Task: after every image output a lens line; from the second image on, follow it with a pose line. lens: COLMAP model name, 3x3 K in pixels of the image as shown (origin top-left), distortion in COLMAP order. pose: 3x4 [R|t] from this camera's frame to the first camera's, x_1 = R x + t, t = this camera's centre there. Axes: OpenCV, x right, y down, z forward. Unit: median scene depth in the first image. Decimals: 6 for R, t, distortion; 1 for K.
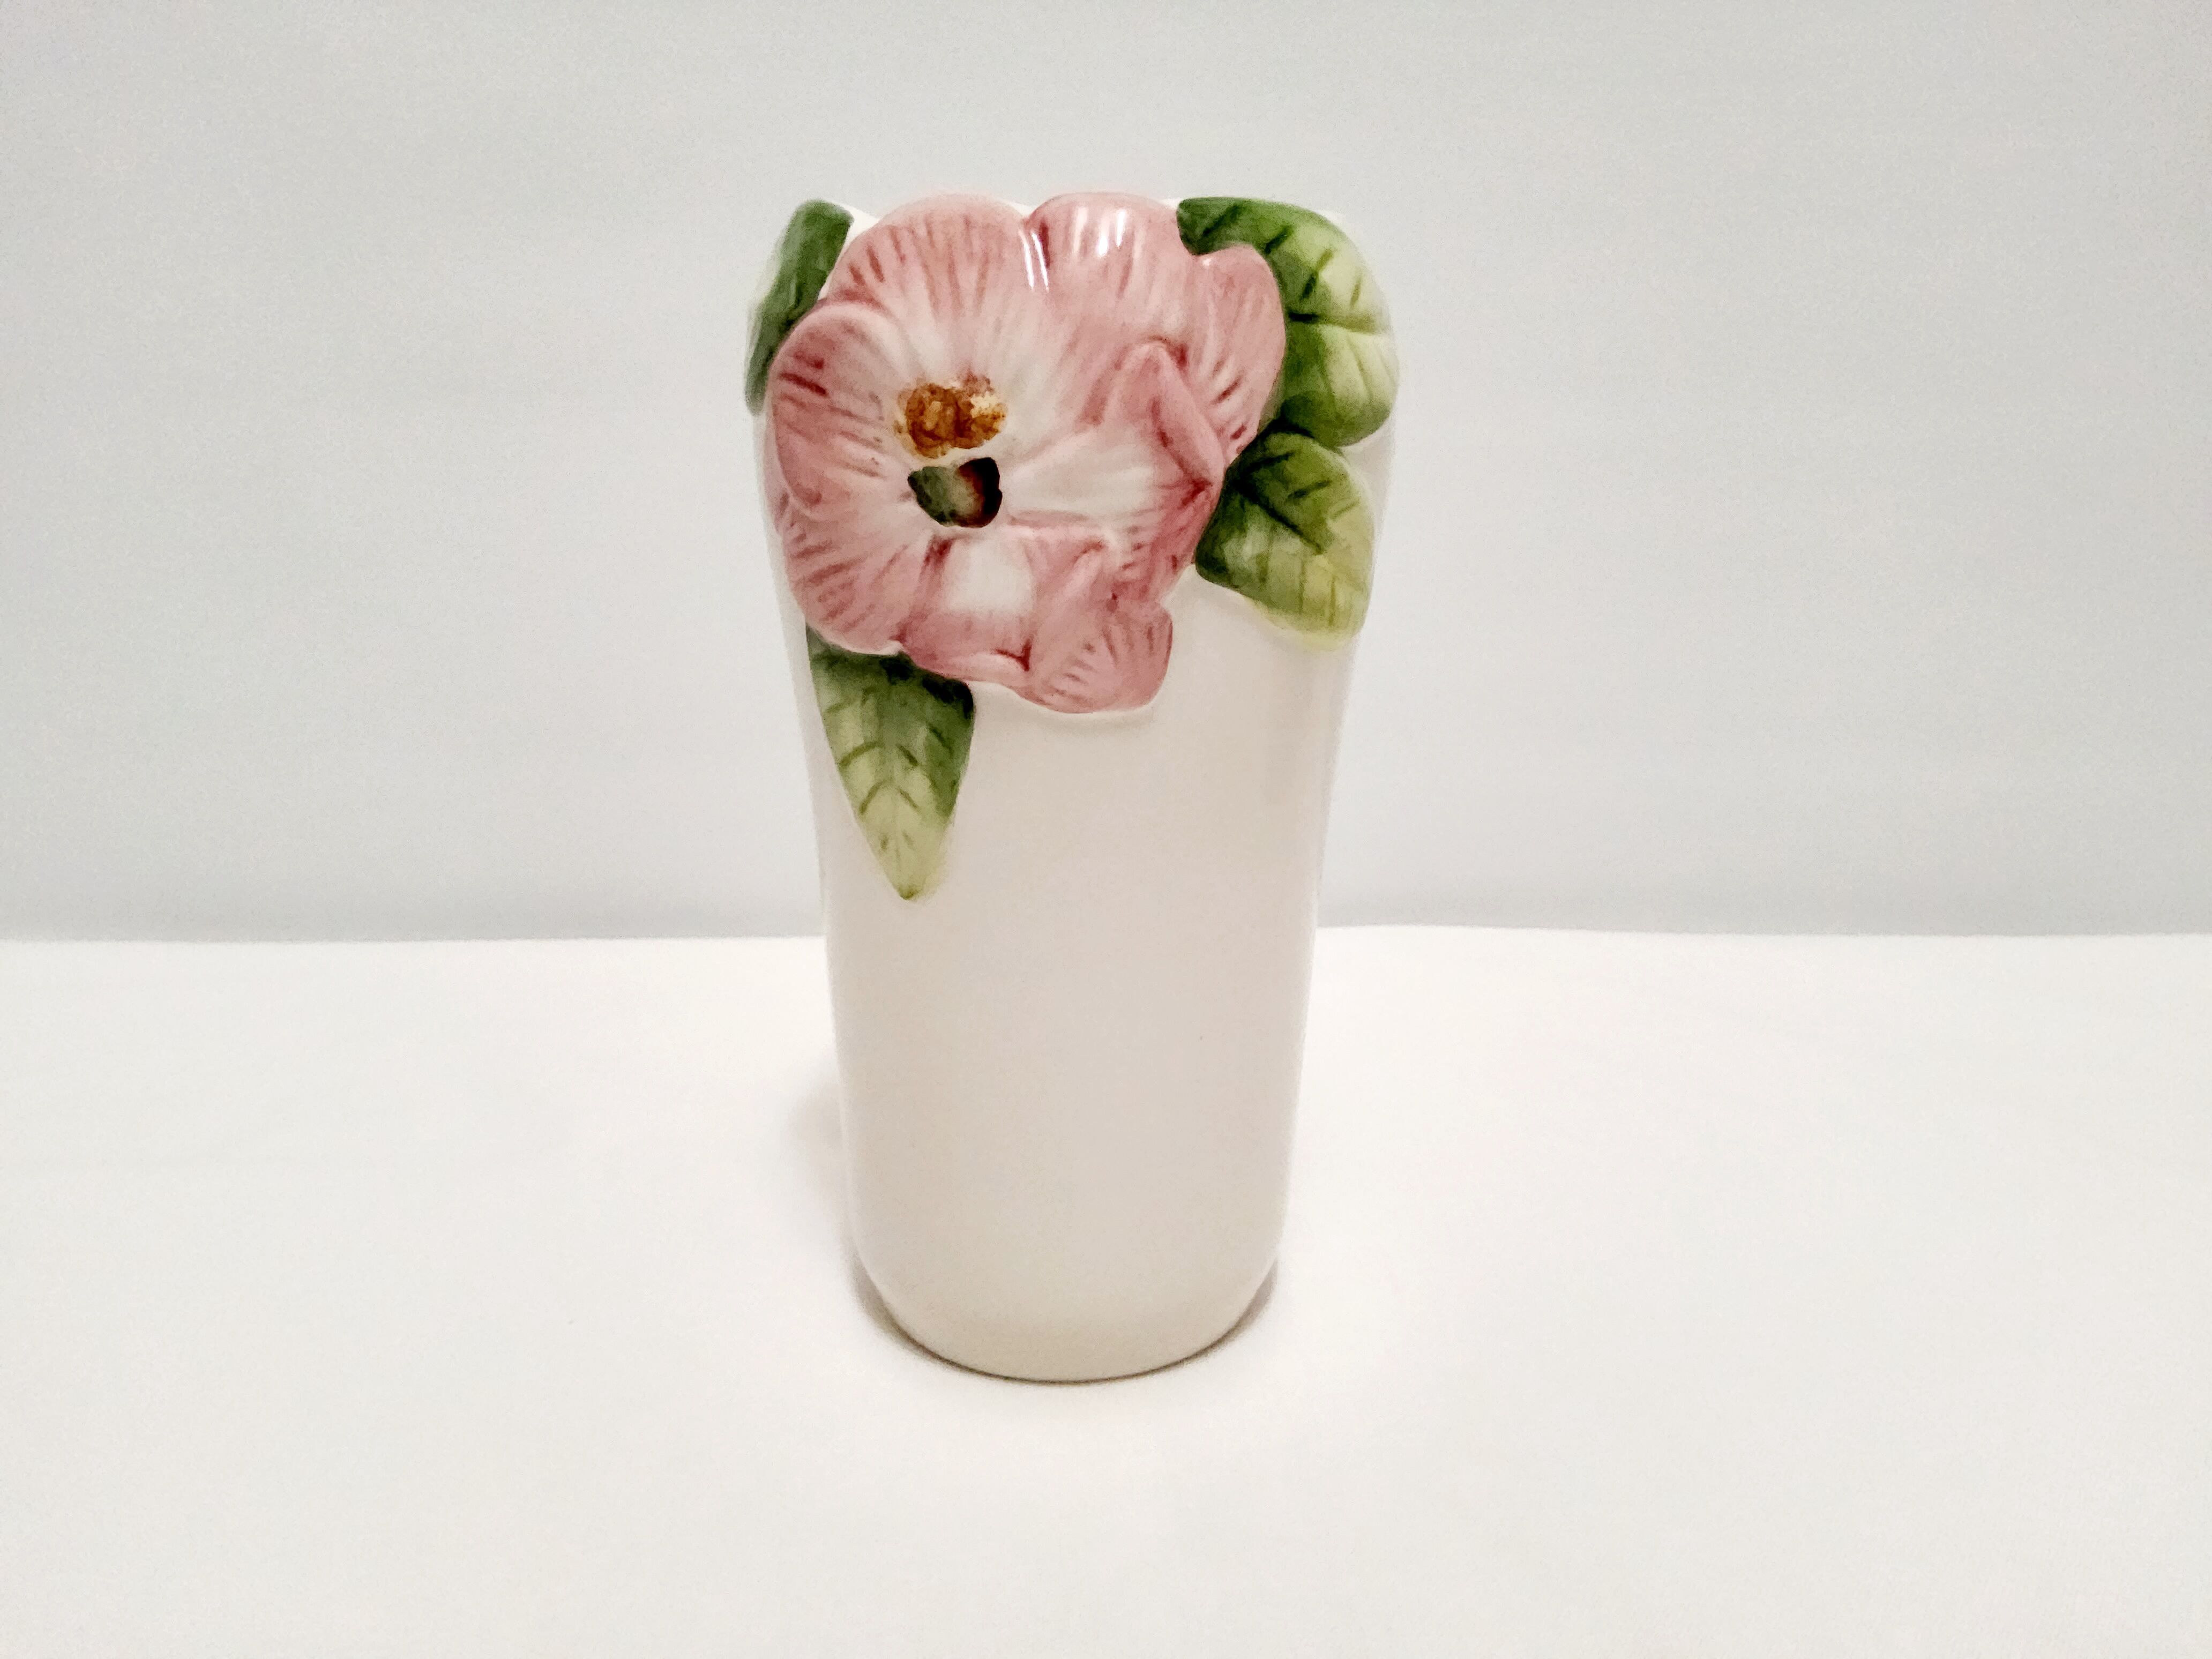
lens RADIAL K [[1601.9, 0, 1106.0], [0, 1601.9, 829.5], [0, 0, 1]] dist [-0.000232, -0.000460]
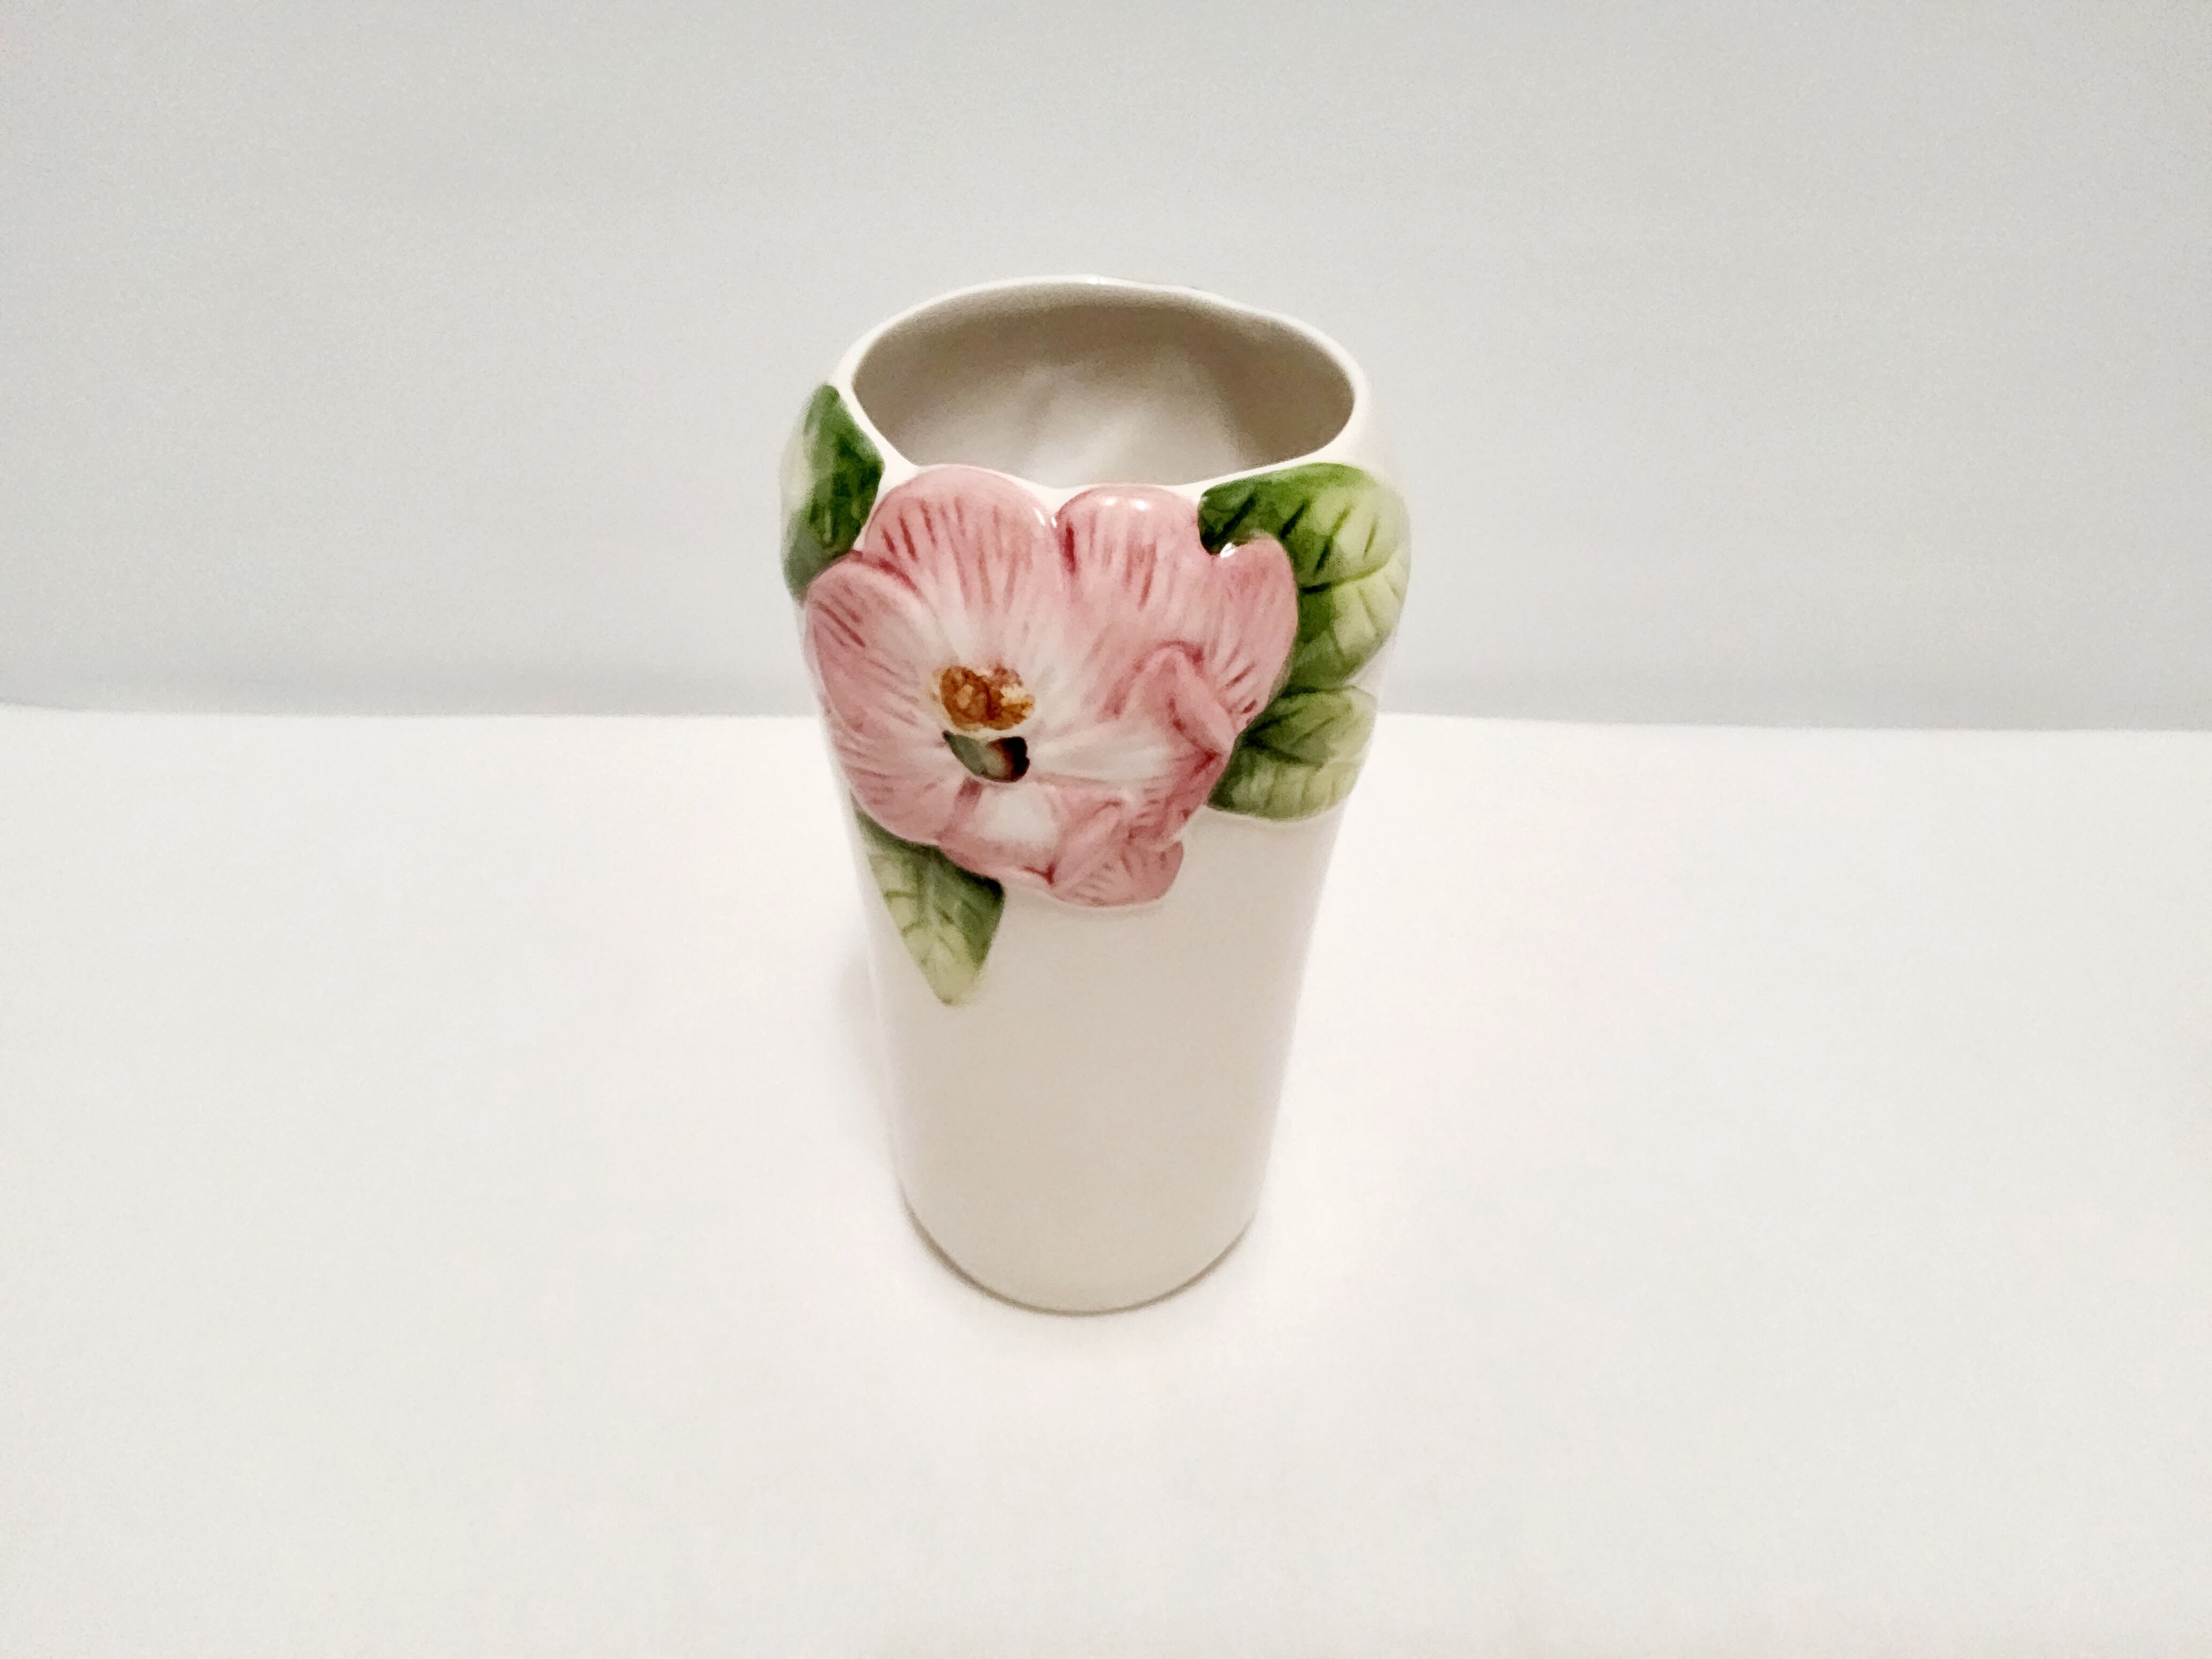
lens RADIAL K [[1601.9, 0, 1106.0], [0, 1601.9, 829.5], [0, 0, 1]] dist [-0.000232, -0.000460]
pose [[0.999832, 0.017195, -0.006325, -0.005212], [-0.014439, 0.952019, 0.305697, -0.497538], [0.011278, -0.305555, 0.952108, -0.051824]]
